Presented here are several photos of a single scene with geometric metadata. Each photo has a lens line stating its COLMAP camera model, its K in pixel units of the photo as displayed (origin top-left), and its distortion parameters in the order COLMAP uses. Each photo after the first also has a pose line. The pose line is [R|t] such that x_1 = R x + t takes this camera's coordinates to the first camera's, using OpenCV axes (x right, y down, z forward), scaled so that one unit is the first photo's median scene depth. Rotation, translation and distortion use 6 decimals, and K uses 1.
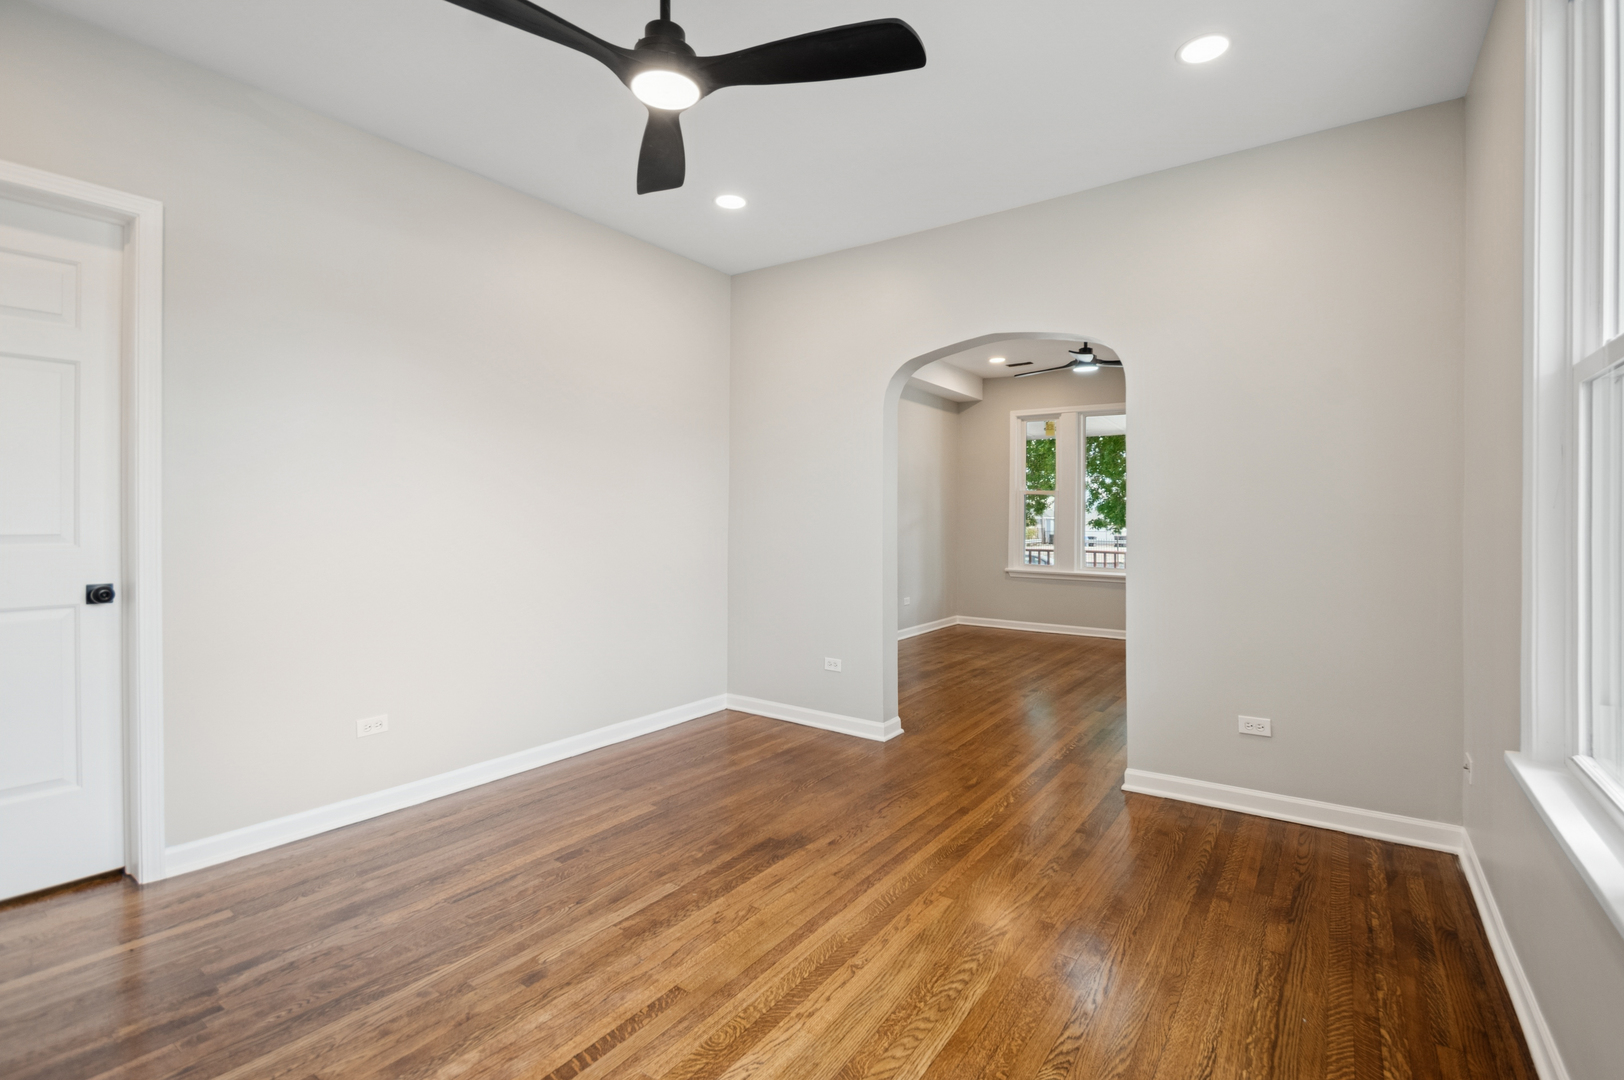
lens RADIAL K [[686.5, 0, 813.6], [0, 686.5, 514.0], [0, 0, 1]] dist [0.024804, -0.018332]
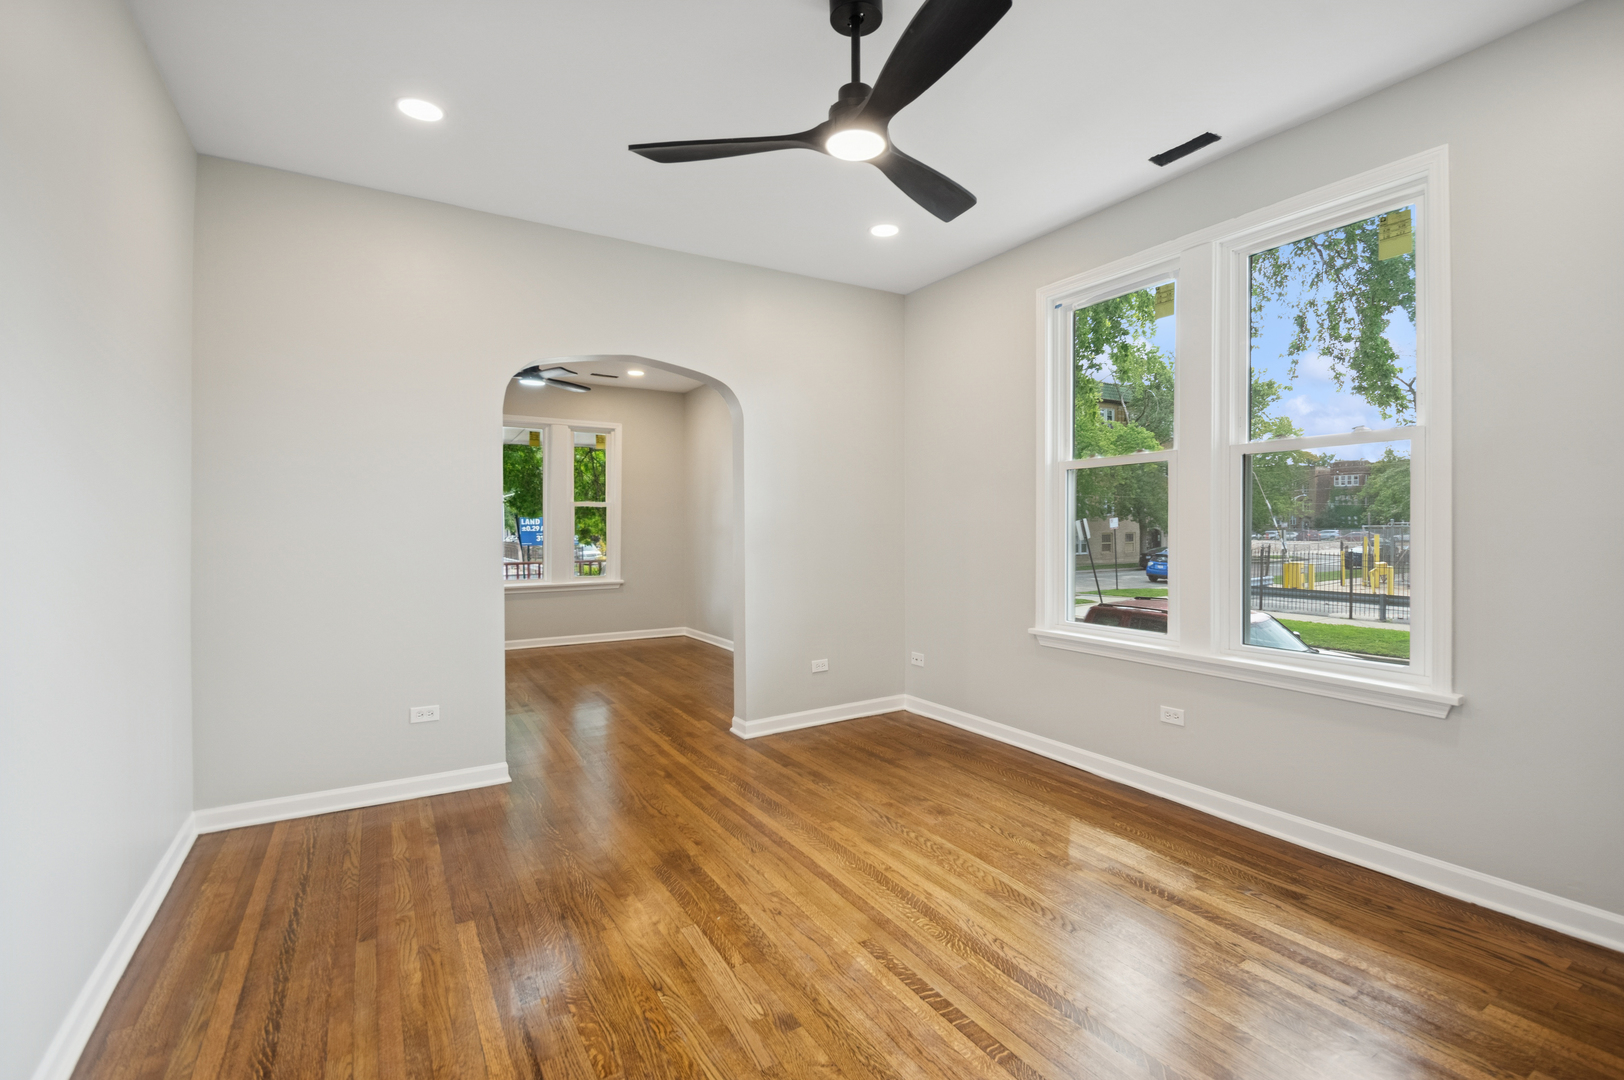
lens RADIAL K [[725.9, 0, 812.0], [0, 725.9, 540.0], [0, 0, 1]] dist [0.000312, -0.000325]
pose [[0.429153, -0.018497, 0.903043, -0.994384], [0.005309, 0.999825, 0.017956, 0.009968], [-0.903216, -0.002911, 0.429176, 0.444205]]
